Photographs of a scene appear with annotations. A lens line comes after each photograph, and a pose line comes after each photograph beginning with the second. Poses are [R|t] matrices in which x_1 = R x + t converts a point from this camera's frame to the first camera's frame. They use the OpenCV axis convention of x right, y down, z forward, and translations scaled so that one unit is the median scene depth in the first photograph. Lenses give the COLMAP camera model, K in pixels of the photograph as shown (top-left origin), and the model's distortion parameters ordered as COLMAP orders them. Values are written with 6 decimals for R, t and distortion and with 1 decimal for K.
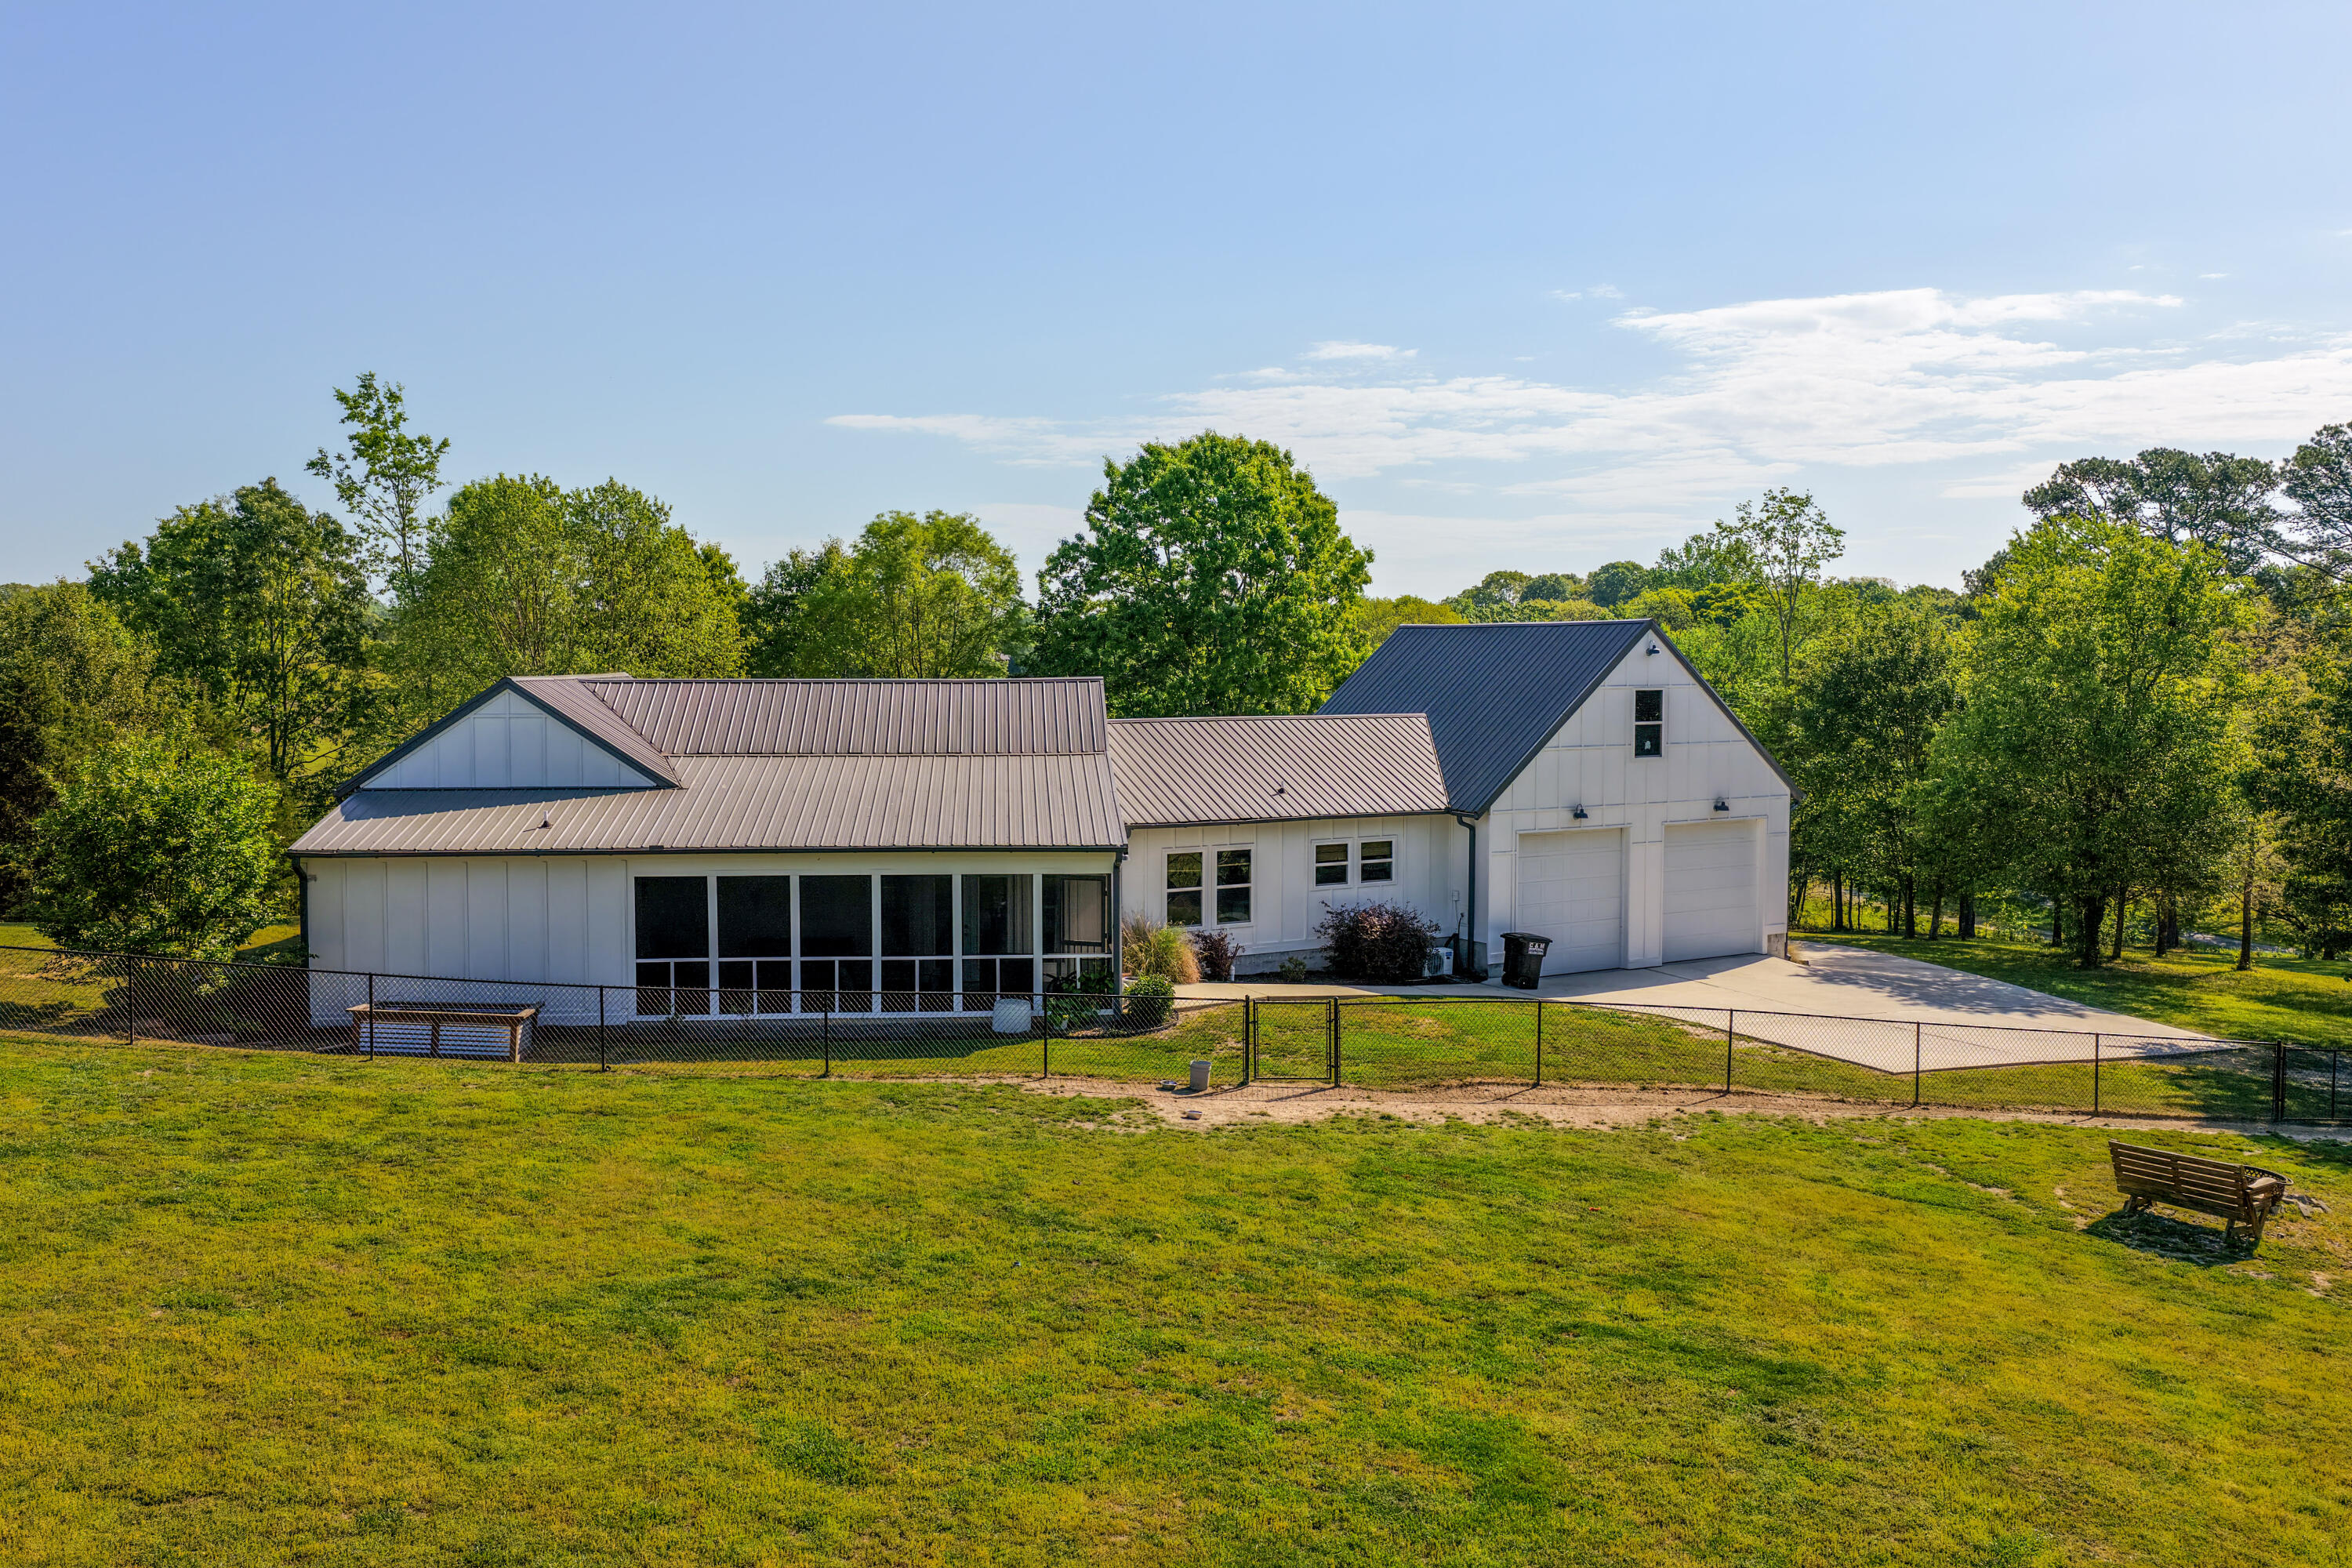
lens RADIAL K [[1942.1, 0, 1176.0], [0, 1942.1, 784.0], [0, 0, 1]] dist [-0.005160, 0.015582]
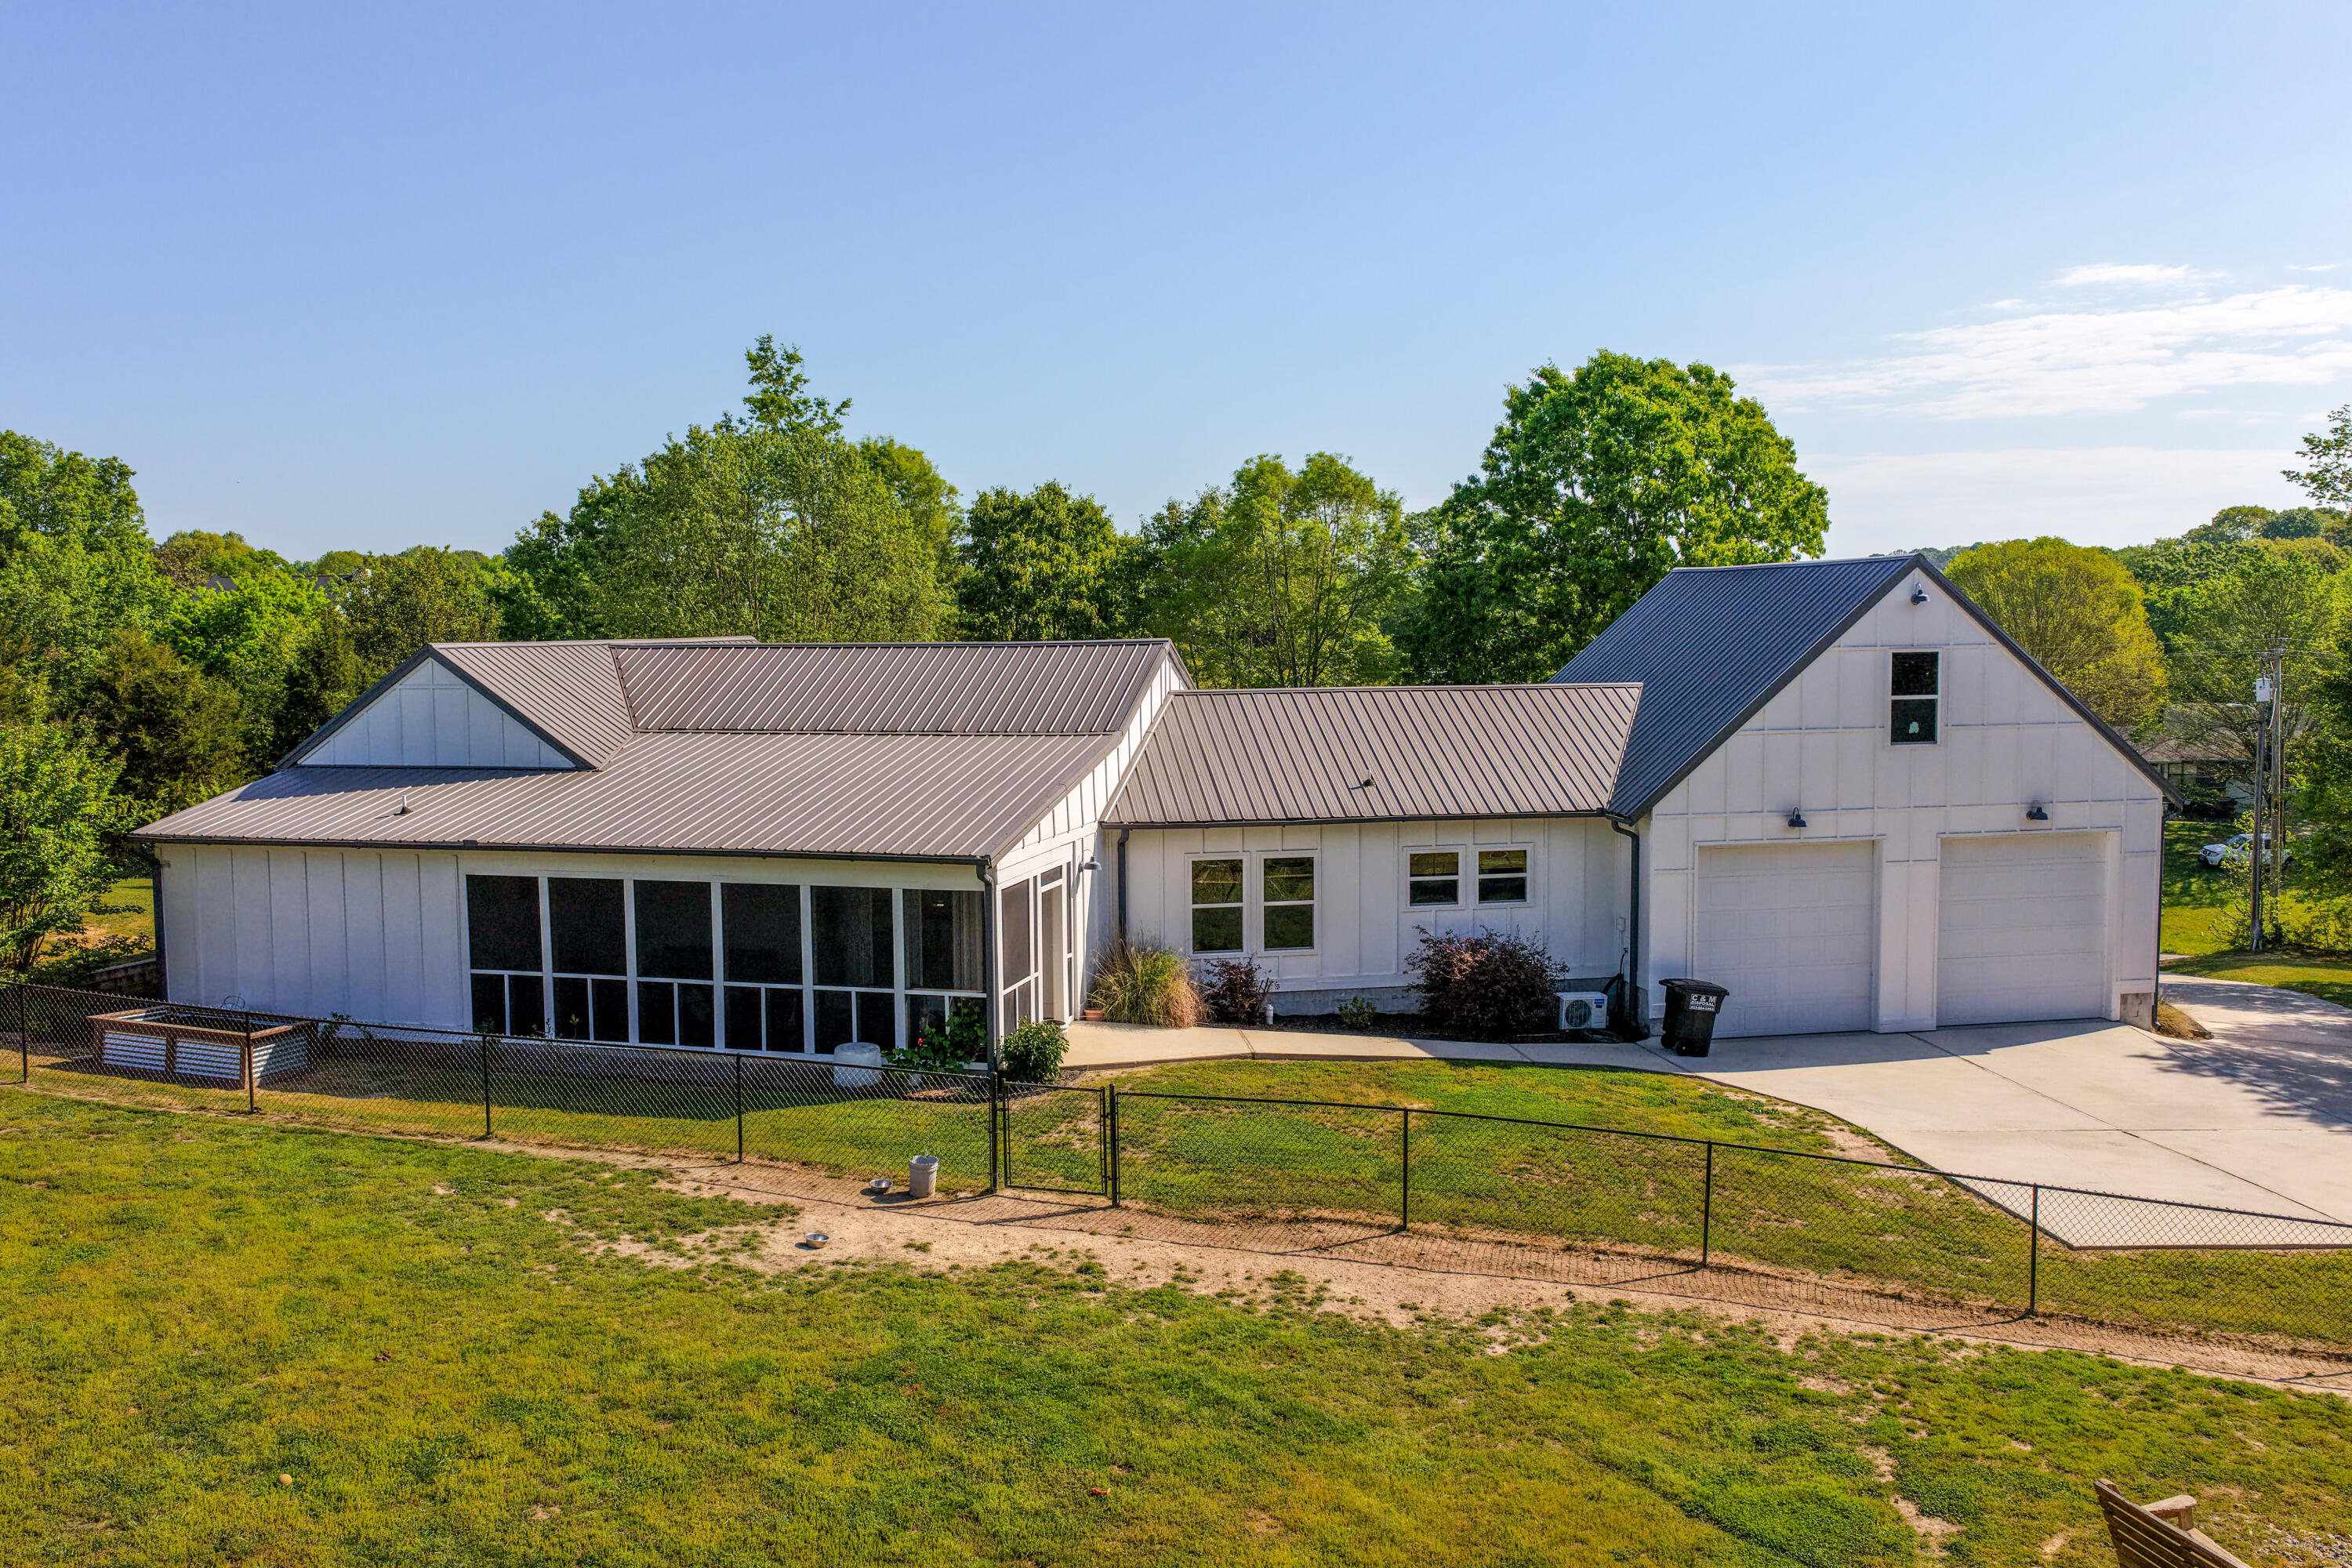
lens RADIAL K [[1944.8, 0, 1176.0], [0, 1944.8, 784.0], [0, 0, 1]] dist [-0.005703, 0.025202]
pose [[0.938039, 0.020496, -0.345923, 0.250564], [-0.012685, 0.999611, 0.024828, -0.014356], [0.346297, -0.018902, 0.937935, 0.234606]]
